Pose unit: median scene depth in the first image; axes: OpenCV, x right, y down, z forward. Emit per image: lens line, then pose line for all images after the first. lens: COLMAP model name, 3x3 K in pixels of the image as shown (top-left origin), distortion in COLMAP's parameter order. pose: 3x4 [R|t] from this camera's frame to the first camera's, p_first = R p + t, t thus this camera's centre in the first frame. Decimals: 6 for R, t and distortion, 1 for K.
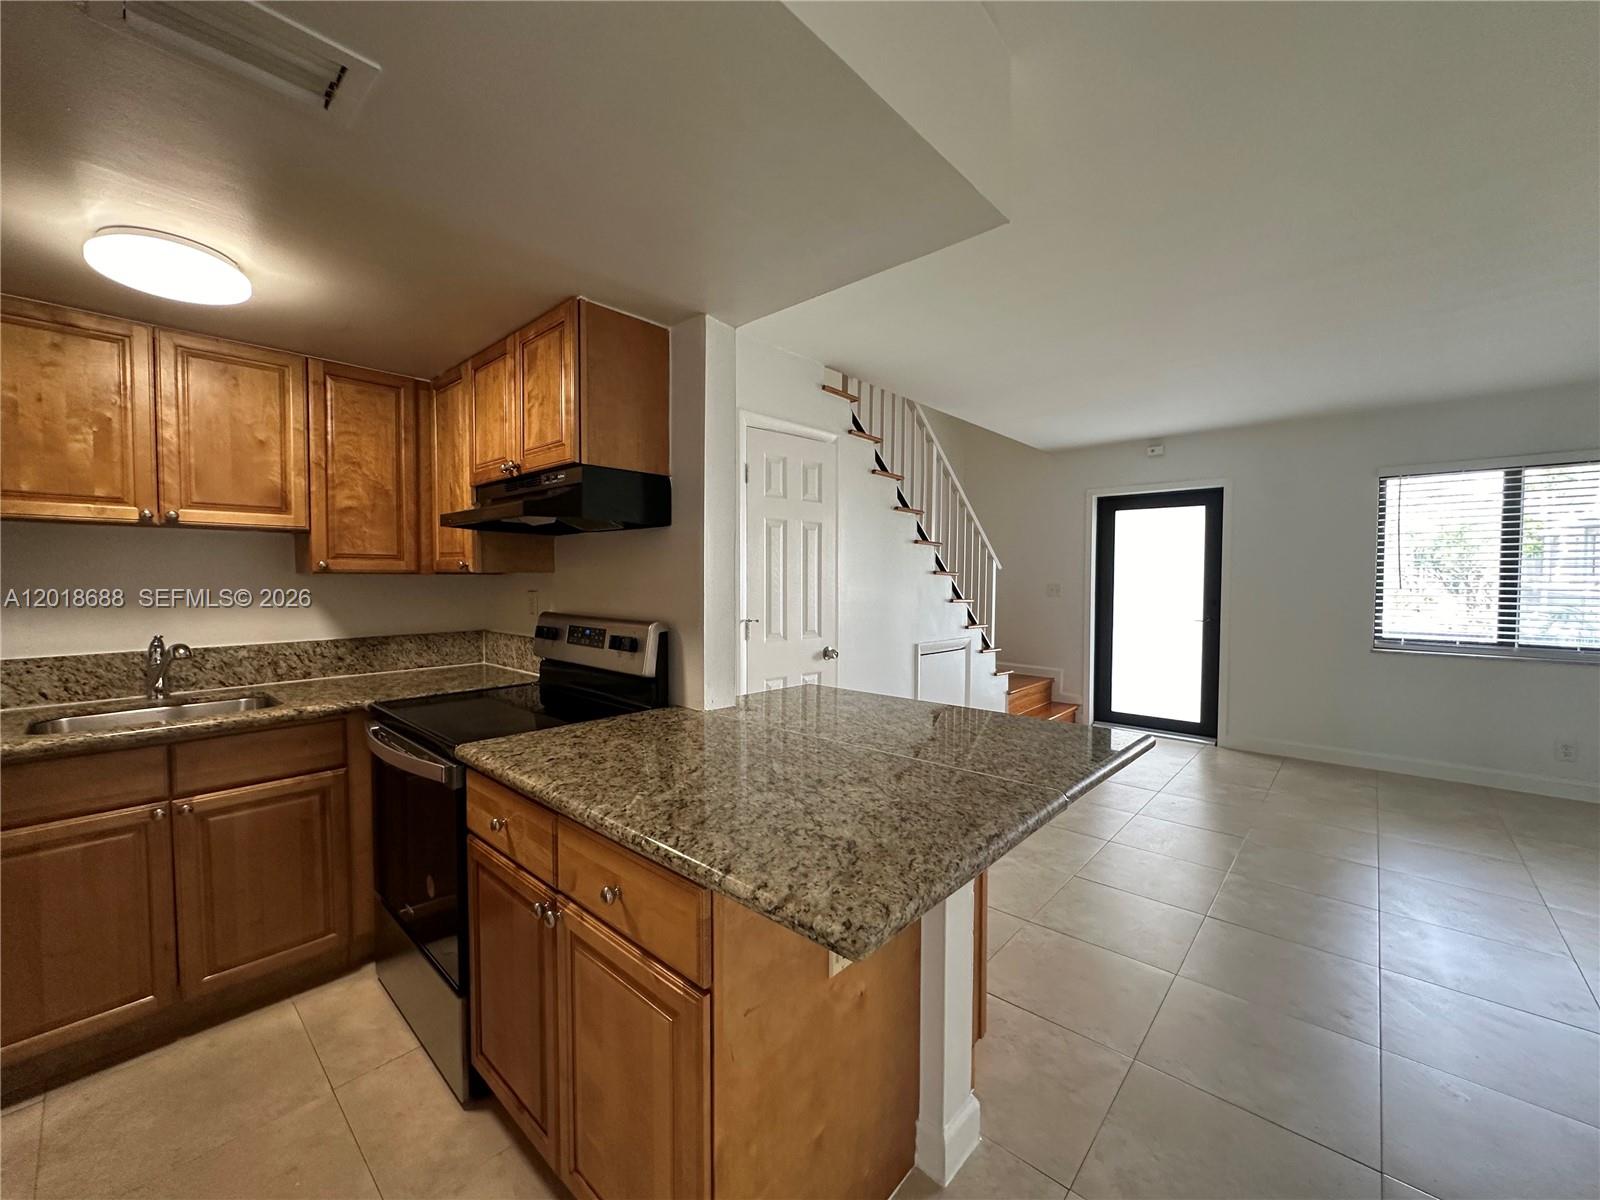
lens RADIAL K [[637.1, 0, 796.8], [0, 637.1, 598.0], [0, 0, 1]] dist [-0.003222, 0.000536]
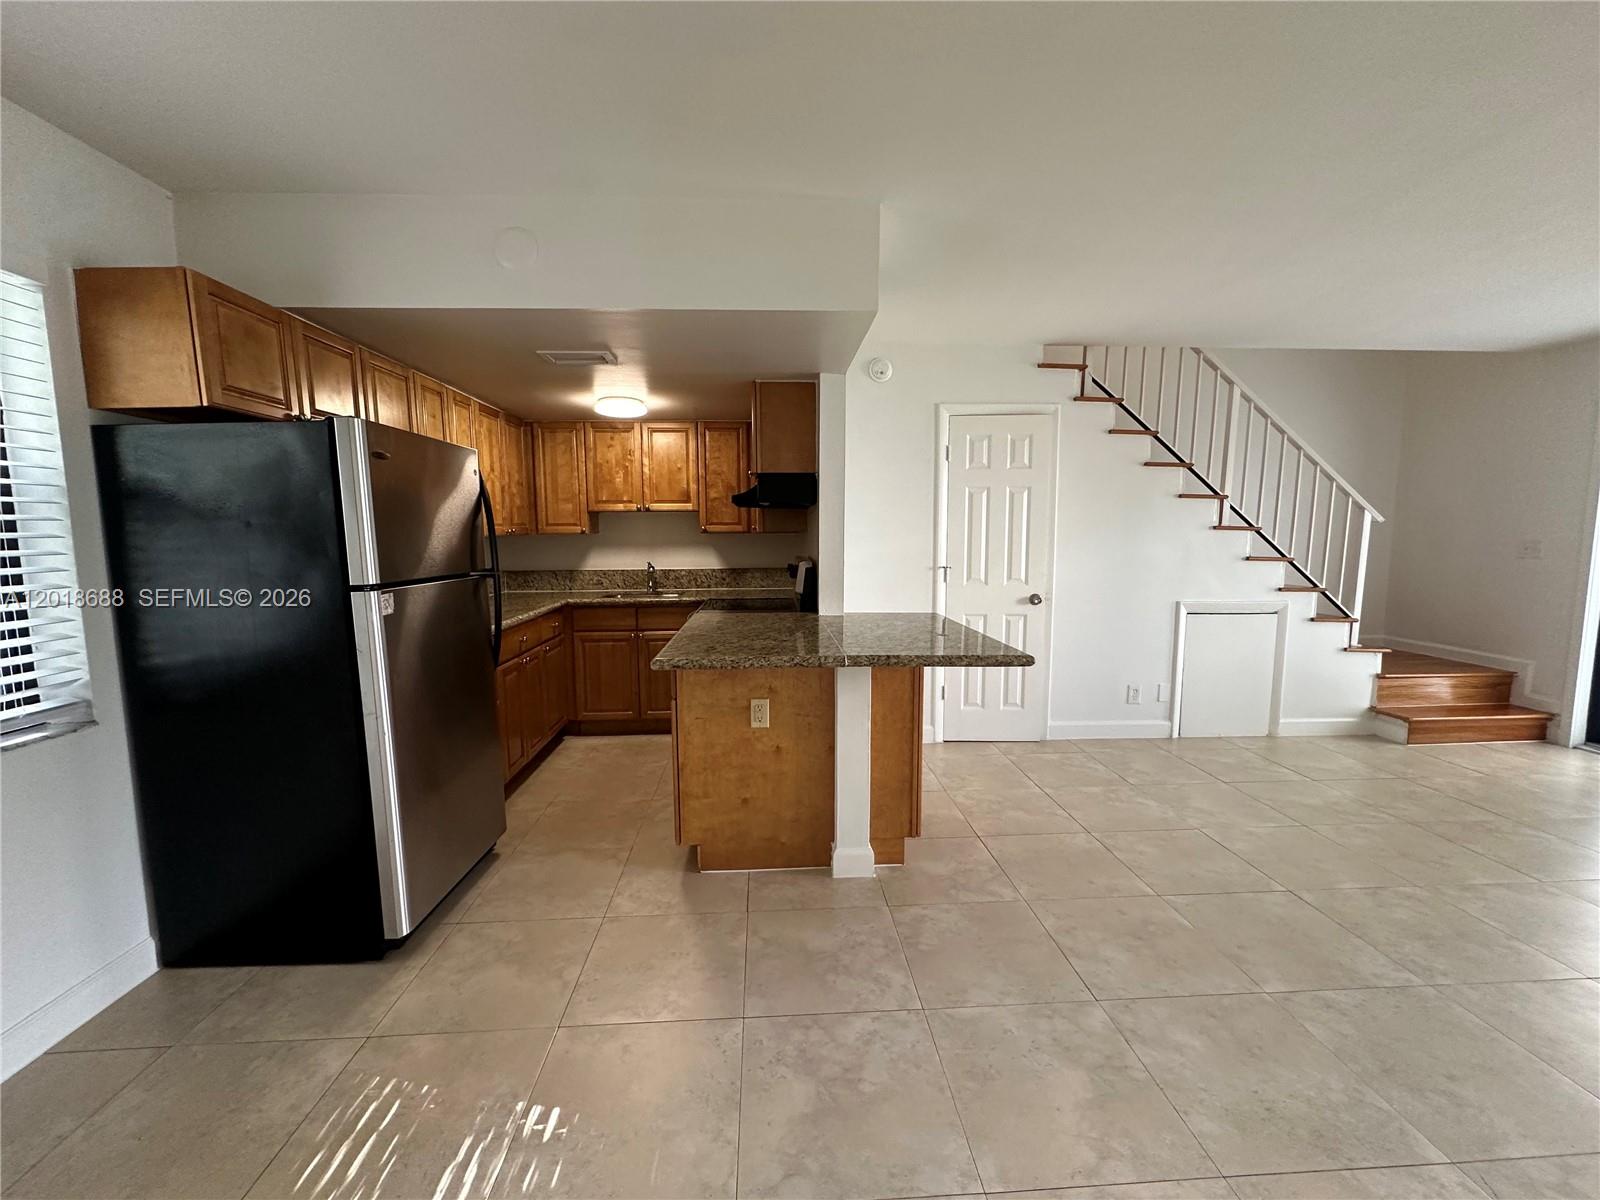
lens RADIAL K [[637.1, 0, 796.8], [0, 637.1, 598.0], [0, 0, 1]] dist [-0.003222, 0.000536]
pose [[0.711207, 0.066796, -0.699802, 0.859059], [-0.018017, 0.996880, 0.076842, 0.004898], [0.702752, -0.042042, 0.710192, -0.196257]]
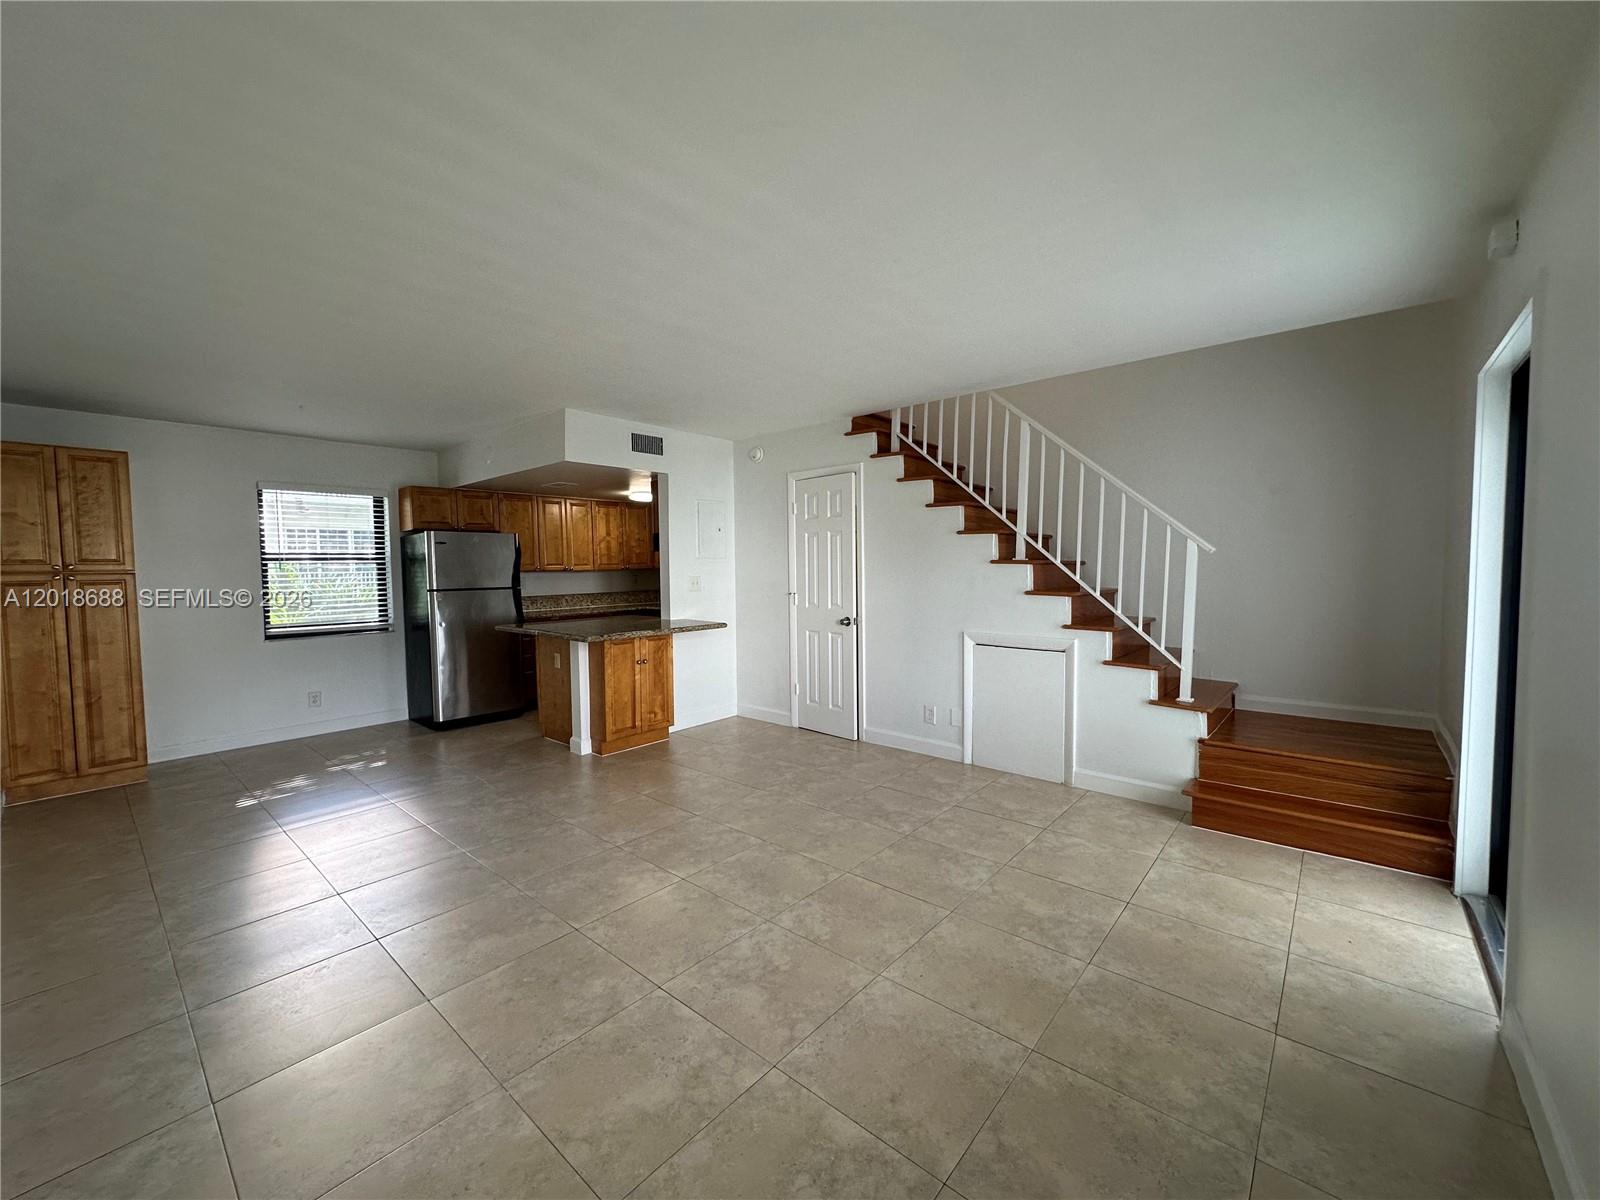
lens RADIAL K [[637.1, 0, 796.8], [0, 637.1, 598.0], [0, 0, 1]] dist [-0.003222, 0.000536]
pose [[0.022630, 0.048115, -0.998585, 2.282643], [-0.020879, 0.998646, 0.047645, -0.047906], [0.999526, 0.019771, 0.023604, 1.334257]]
